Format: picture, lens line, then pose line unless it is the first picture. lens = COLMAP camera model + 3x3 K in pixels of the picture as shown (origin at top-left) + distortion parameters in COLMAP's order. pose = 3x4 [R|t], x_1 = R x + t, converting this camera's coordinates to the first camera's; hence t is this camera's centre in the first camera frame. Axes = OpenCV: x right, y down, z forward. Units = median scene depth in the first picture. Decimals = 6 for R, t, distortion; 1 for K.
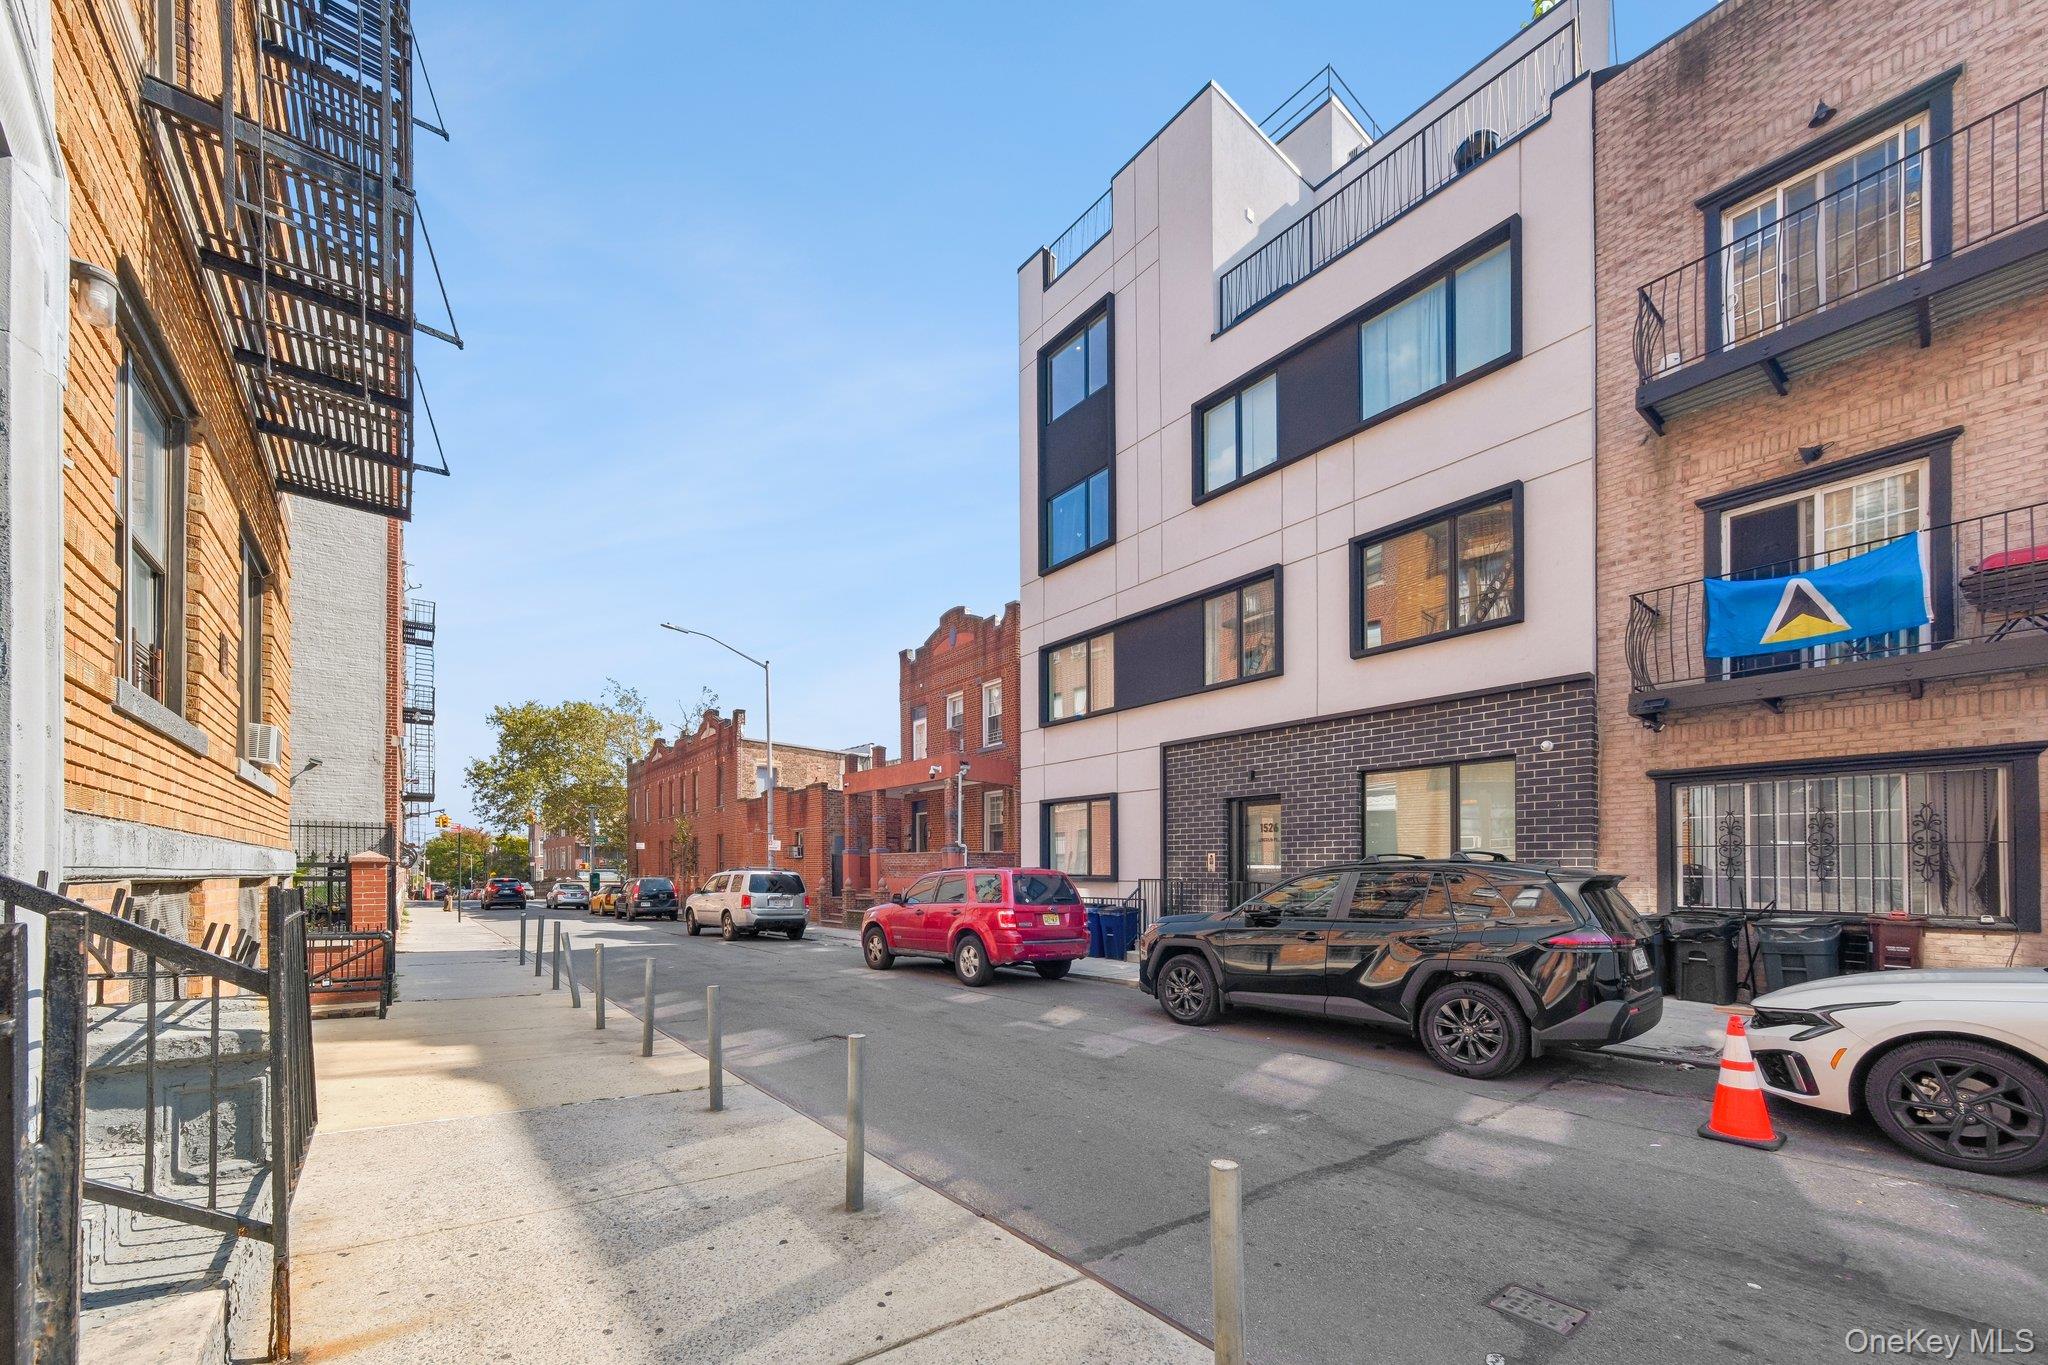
lens RADIAL K [[707.9, 0, 1023.4], [0, 707.9, 879.4], [0, 0, 1]] dist [0.000092, 0.000040]
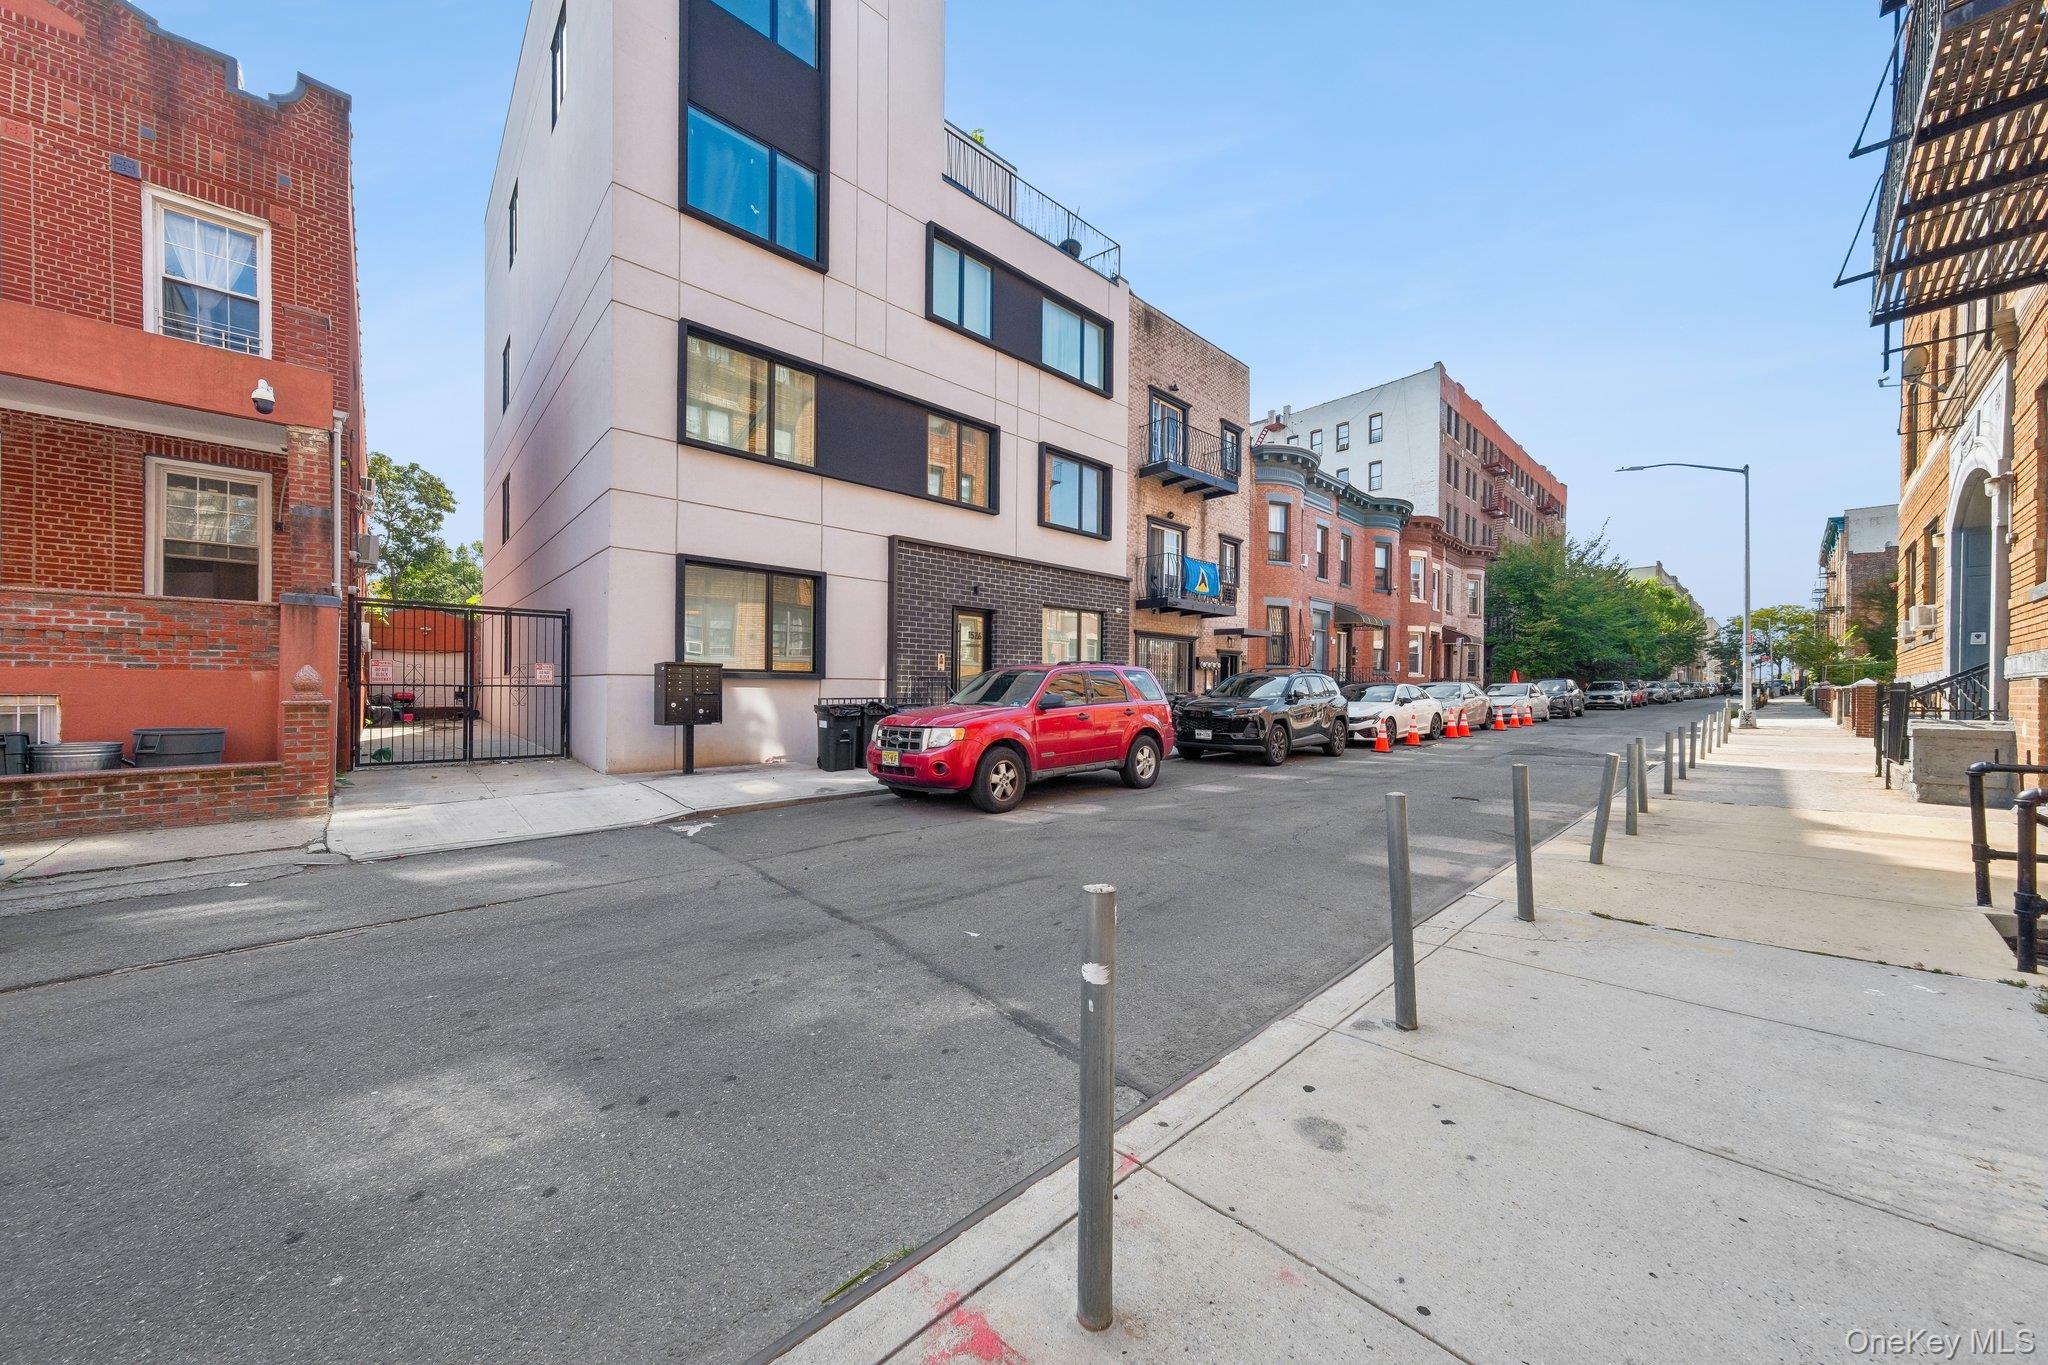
lens RADIAL K [[701.1, 0, 1024.0], [0, 701.1, 682.5], [0, 0, 1]] dist [-0.019616, 0.000011]
pose [[-0.033108, -0.012161, 0.999378, -0.830227], [-0.013097, 0.999845, 0.011733, -0.007163], [-0.999366, -0.012700, -0.033262, 0.928921]]
